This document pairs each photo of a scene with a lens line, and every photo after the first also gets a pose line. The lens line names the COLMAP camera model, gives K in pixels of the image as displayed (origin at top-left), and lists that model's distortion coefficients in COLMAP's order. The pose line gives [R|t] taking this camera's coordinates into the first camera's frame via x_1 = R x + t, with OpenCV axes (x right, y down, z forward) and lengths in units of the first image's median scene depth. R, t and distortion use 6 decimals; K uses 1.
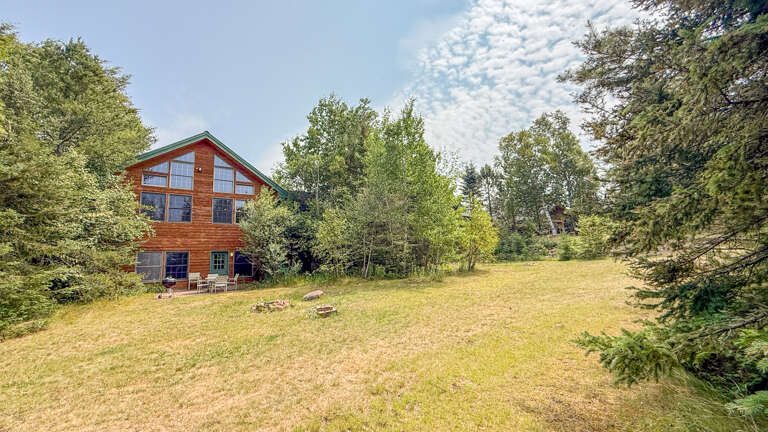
lens RADIAL K [[307.4, 0, 382.8], [0, 307.4, 217.7], [0, 0, 1]] dist [0.002477, 0.000284]
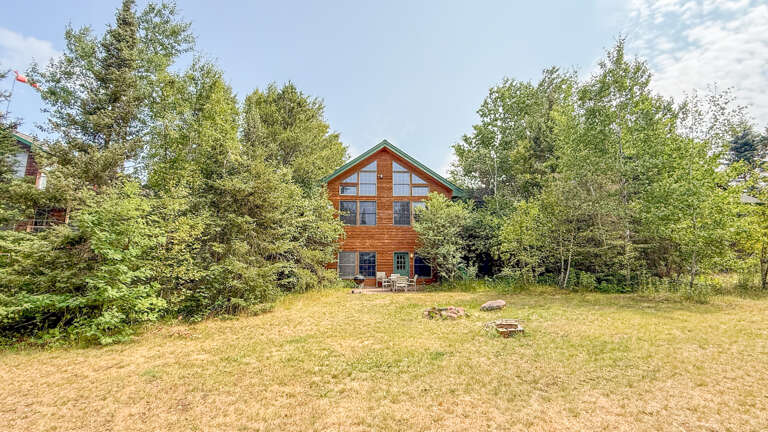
lens RADIAL K [[307.4, 0, 382.8], [0, 307.4, 217.7], [0, 0, 1]] dist [0.002477, 0.000284]
pose [[0.835258, -0.052827, -0.547314, -0.006931], [0.046410, 0.998595, -0.025557, 0.018392], [0.547896, -0.004054, 0.836537, 0.109558]]
